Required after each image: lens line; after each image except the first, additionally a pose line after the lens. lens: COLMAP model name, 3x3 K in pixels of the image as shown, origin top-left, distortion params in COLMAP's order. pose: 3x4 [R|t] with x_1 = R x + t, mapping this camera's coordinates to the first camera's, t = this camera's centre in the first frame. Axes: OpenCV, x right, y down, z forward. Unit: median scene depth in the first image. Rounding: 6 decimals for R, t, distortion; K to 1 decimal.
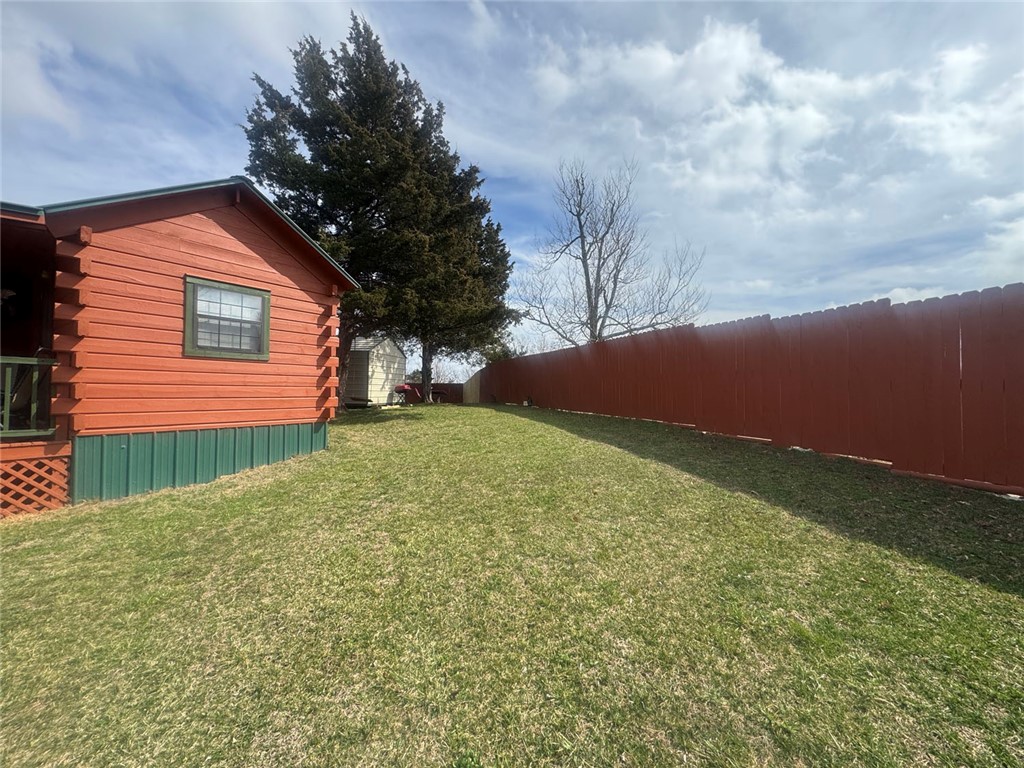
lens RADIAL K [[408.9, 0, 512.0], [0, 408.9, 384.0], [0, 0, 1]] dist [0.000037, 0.000710]
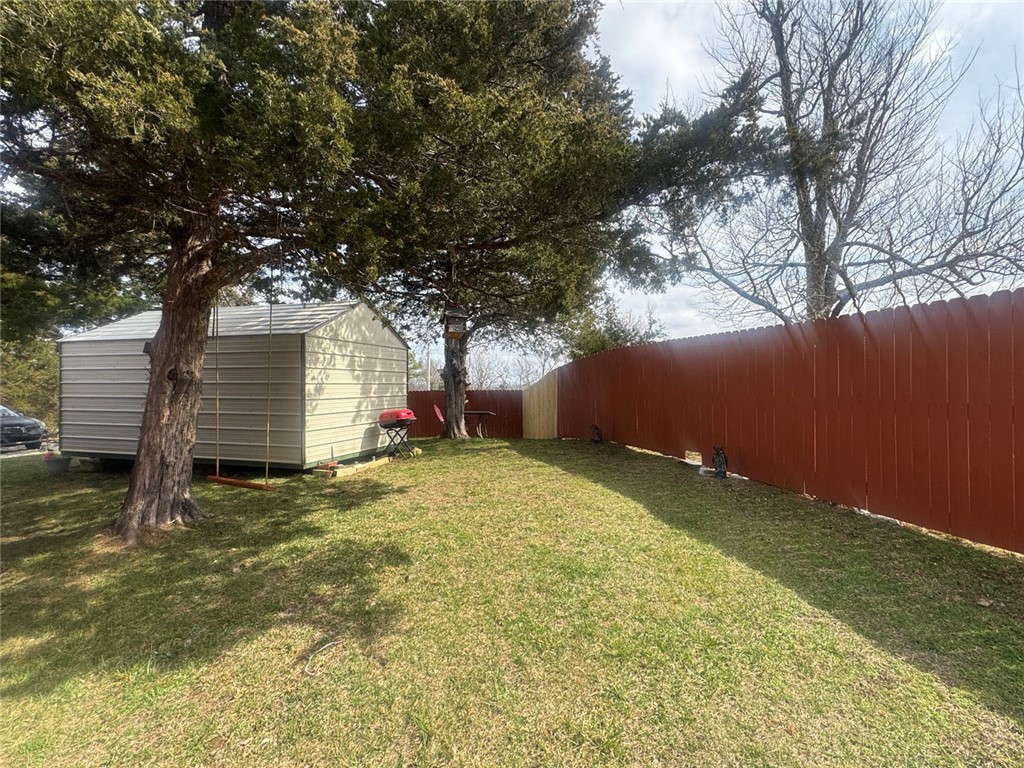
lens RADIAL K [[508.8, 0, 512.0], [0, 508.8, 384.0], [0, 0, 1]] dist [0.000202, 0.000031]
pose [[0.992290, -0.012074, -0.123348, -0.183604], [0.013681, 0.999832, 0.012188, -0.075686], [0.123181, -0.013781, 0.992289, 1.144755]]
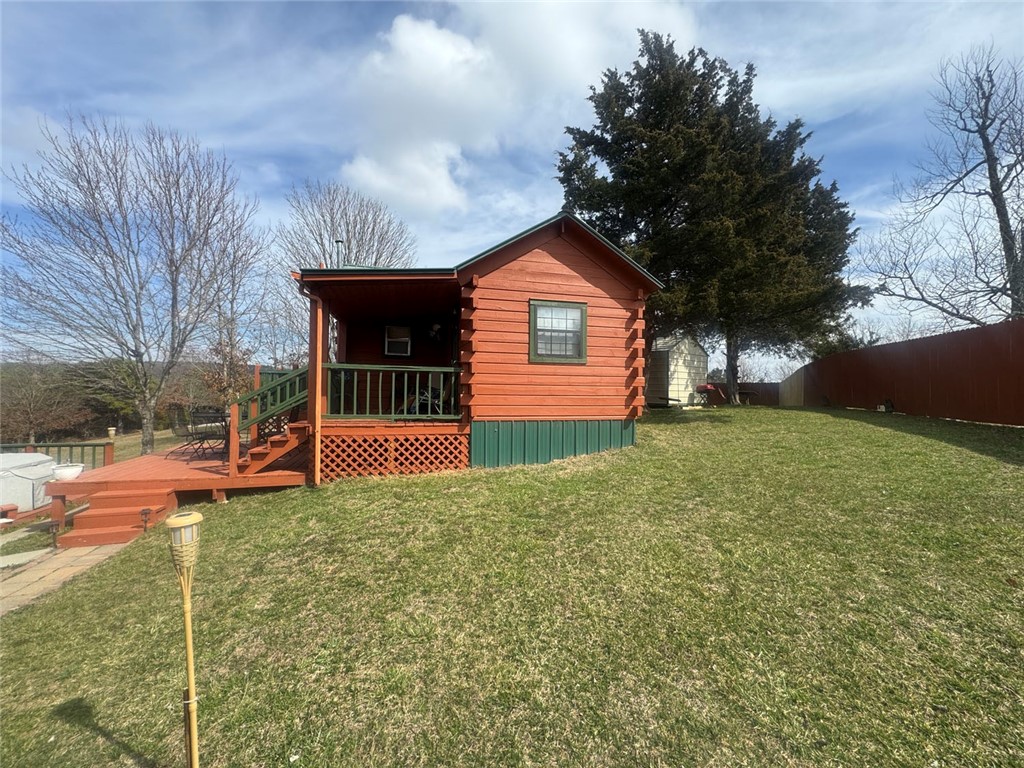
lens RADIAL K [[408.9, 0, 512.0], [0, 408.9, 384.0], [0, 0, 1]] dist [0.000037, 0.000710]
pose [[0.772511, -0.006181, -0.634972, -0.031944], [0.005812, 0.999980, -0.002662, 0.002006], [0.634975, -0.001634, 0.772531, -0.023654]]
